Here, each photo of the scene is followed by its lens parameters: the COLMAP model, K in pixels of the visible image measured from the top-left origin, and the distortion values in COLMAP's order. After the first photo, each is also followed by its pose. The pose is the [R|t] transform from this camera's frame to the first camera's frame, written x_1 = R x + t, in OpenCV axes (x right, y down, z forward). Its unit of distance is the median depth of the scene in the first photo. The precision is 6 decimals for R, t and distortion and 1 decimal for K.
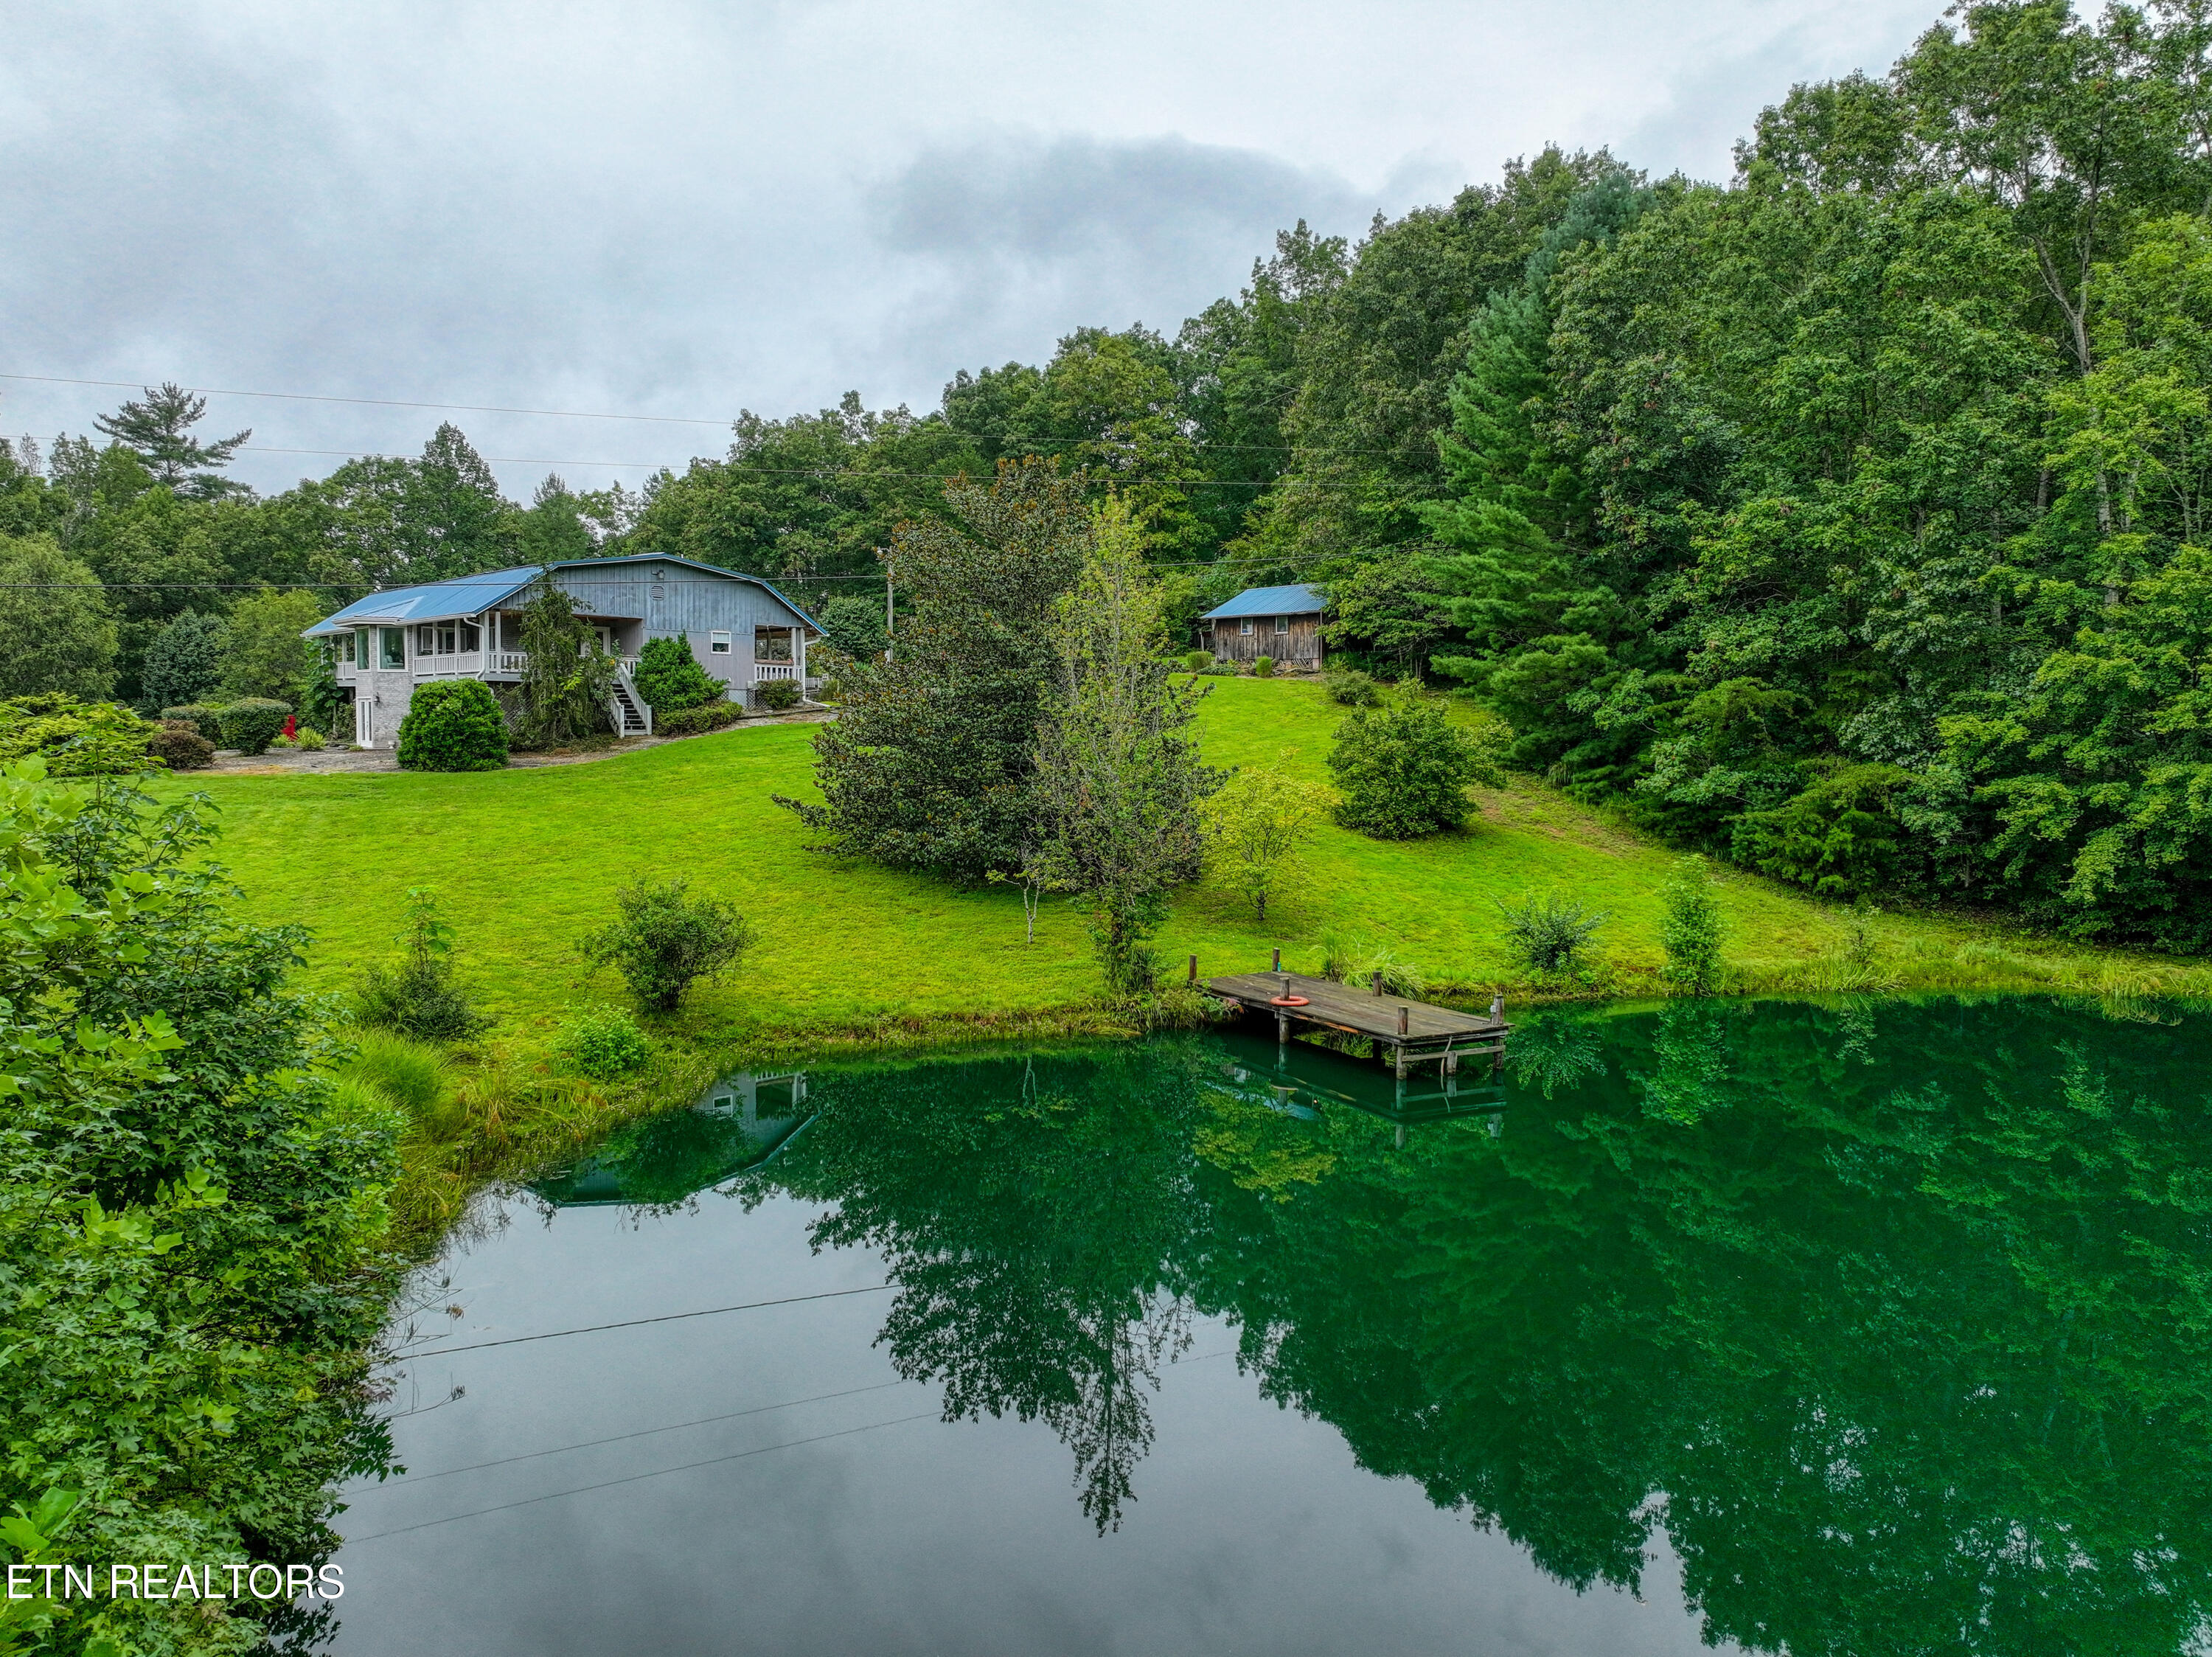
lens RADIAL K [[1434.7, 0, 1155.1], [0, 1434.7, 830.7], [0, 0, 1]] dist [0.008700, 0.001325]
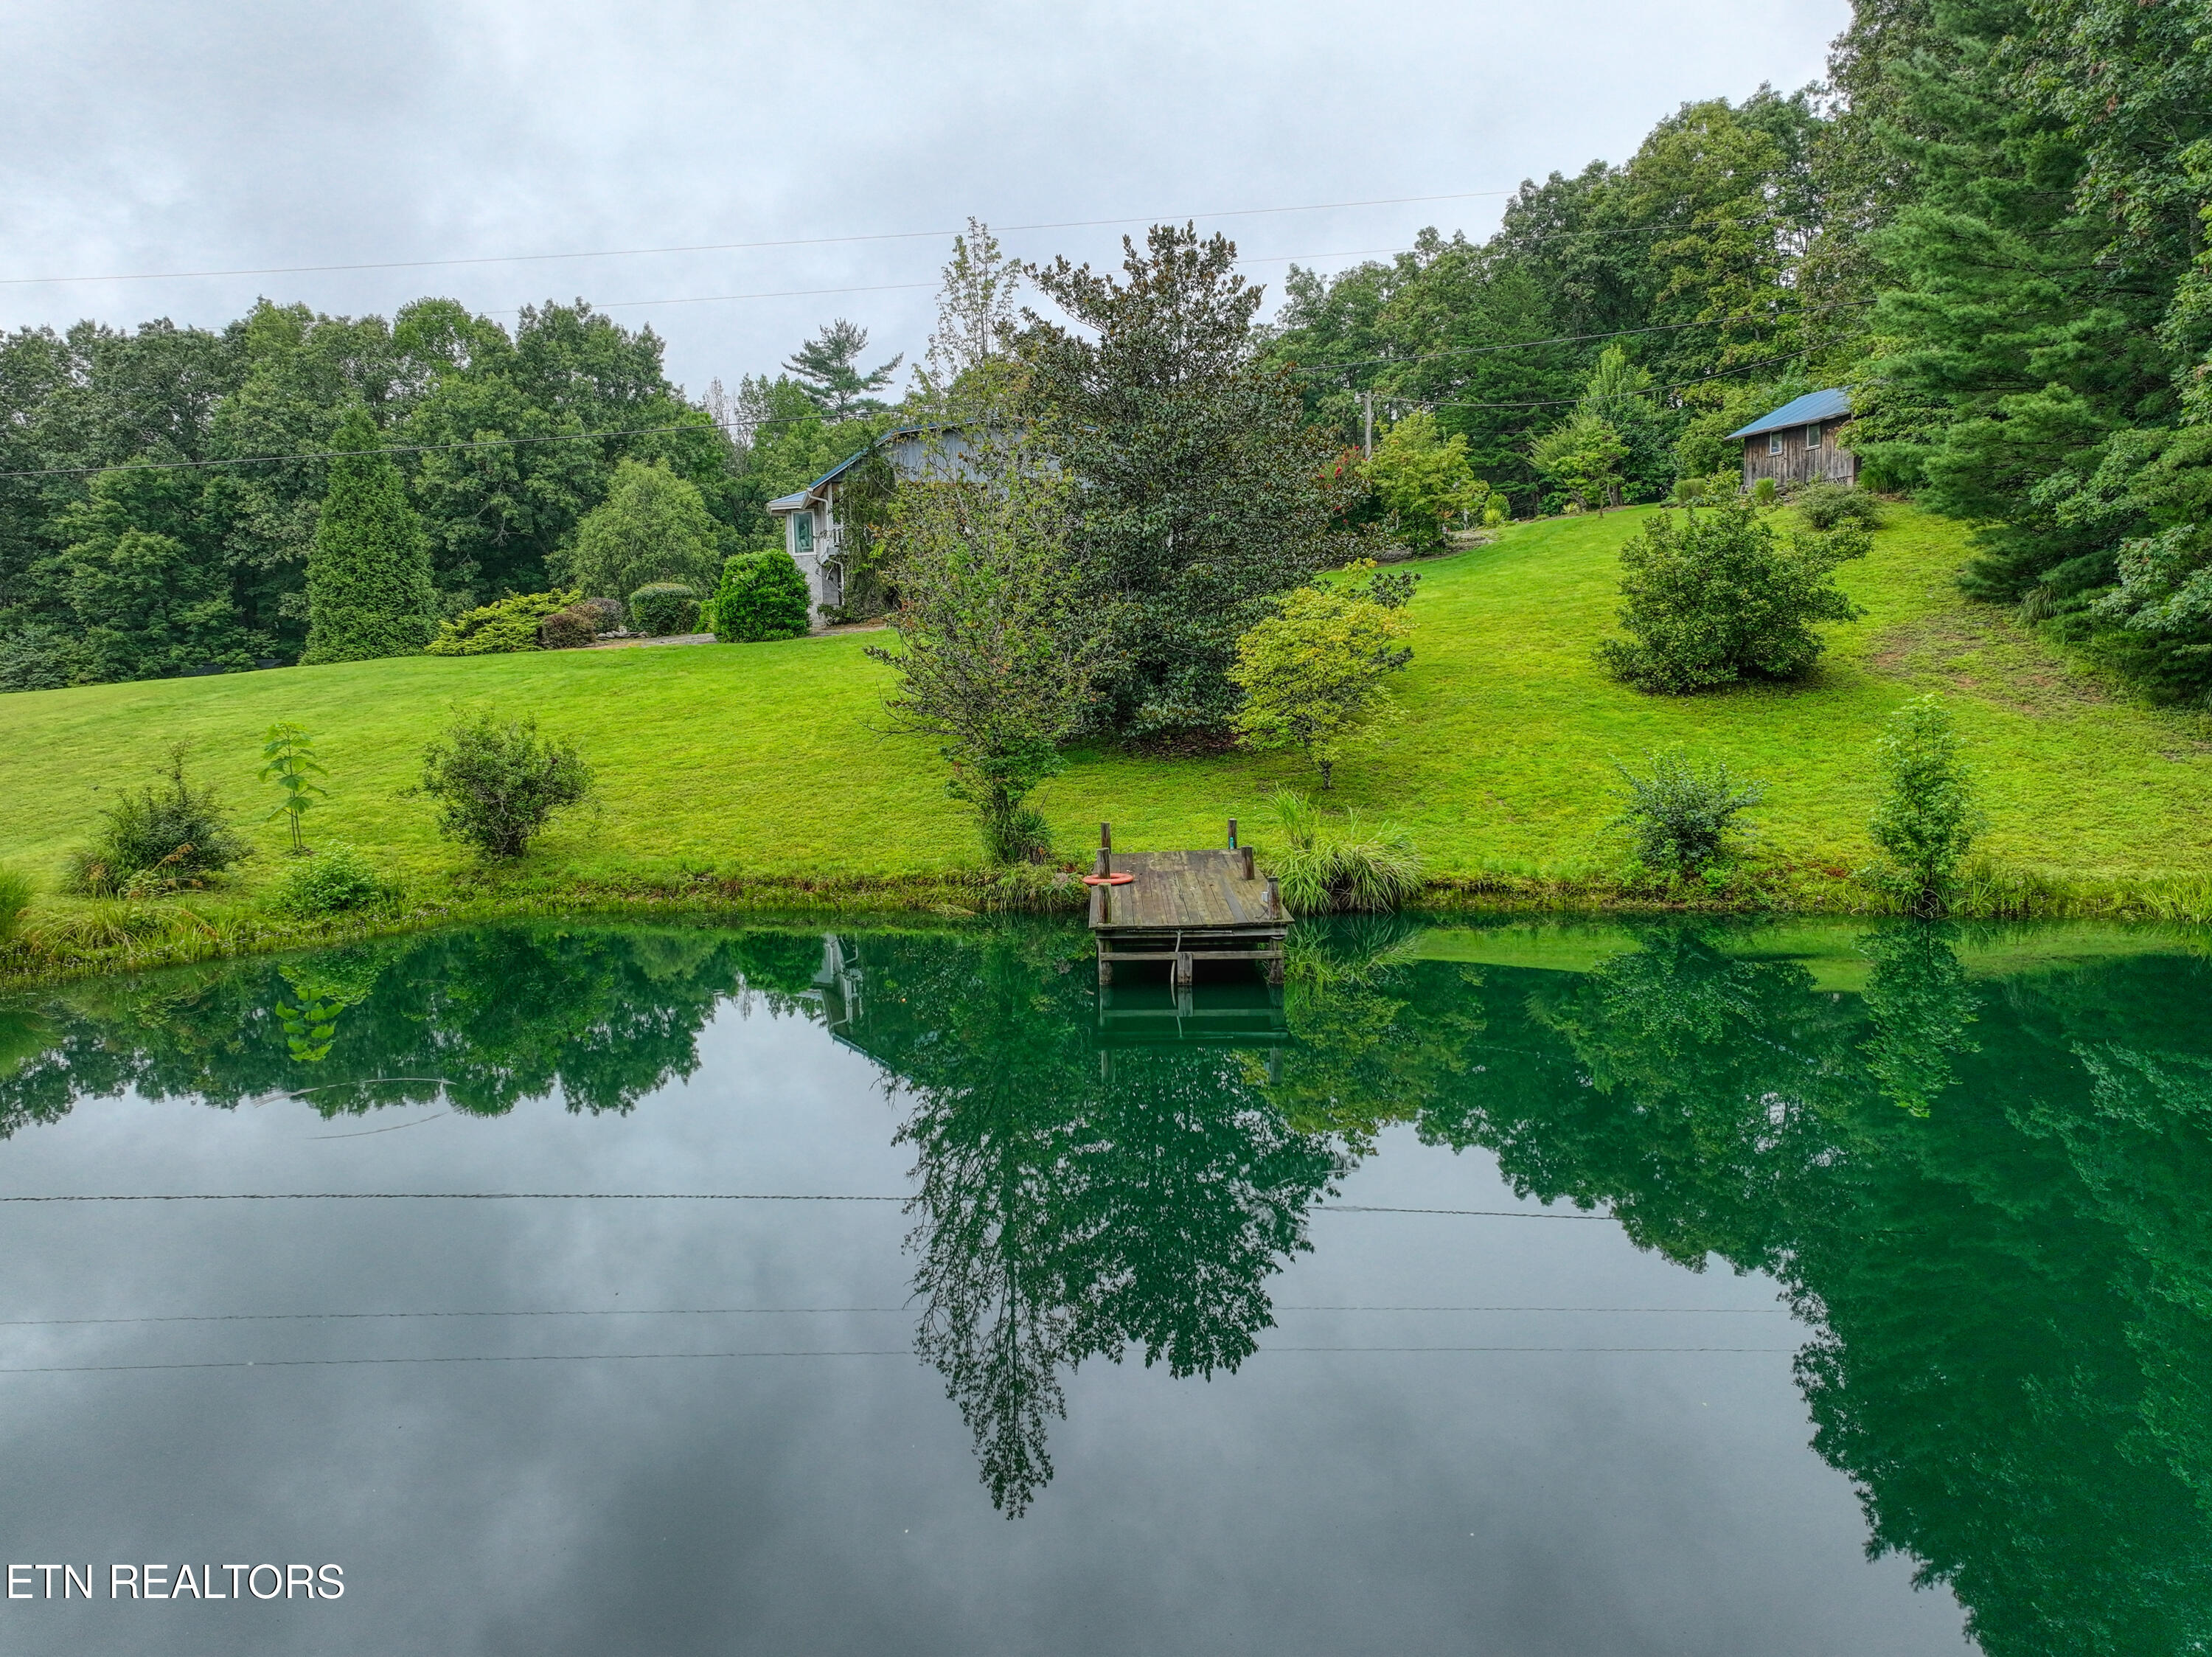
lens RADIAL K [[1541.6, 0, 1112.7], [0, 1541.6, 819.1], [0, 0, 1]] dist [0.006670, 0.003414]
pose [[0.883056, 0.025861, -0.468554, 0.243380], [0.000508, 0.998427, 0.056063, 0.021646], [0.469267, -0.049745, 0.881654, 0.149907]]
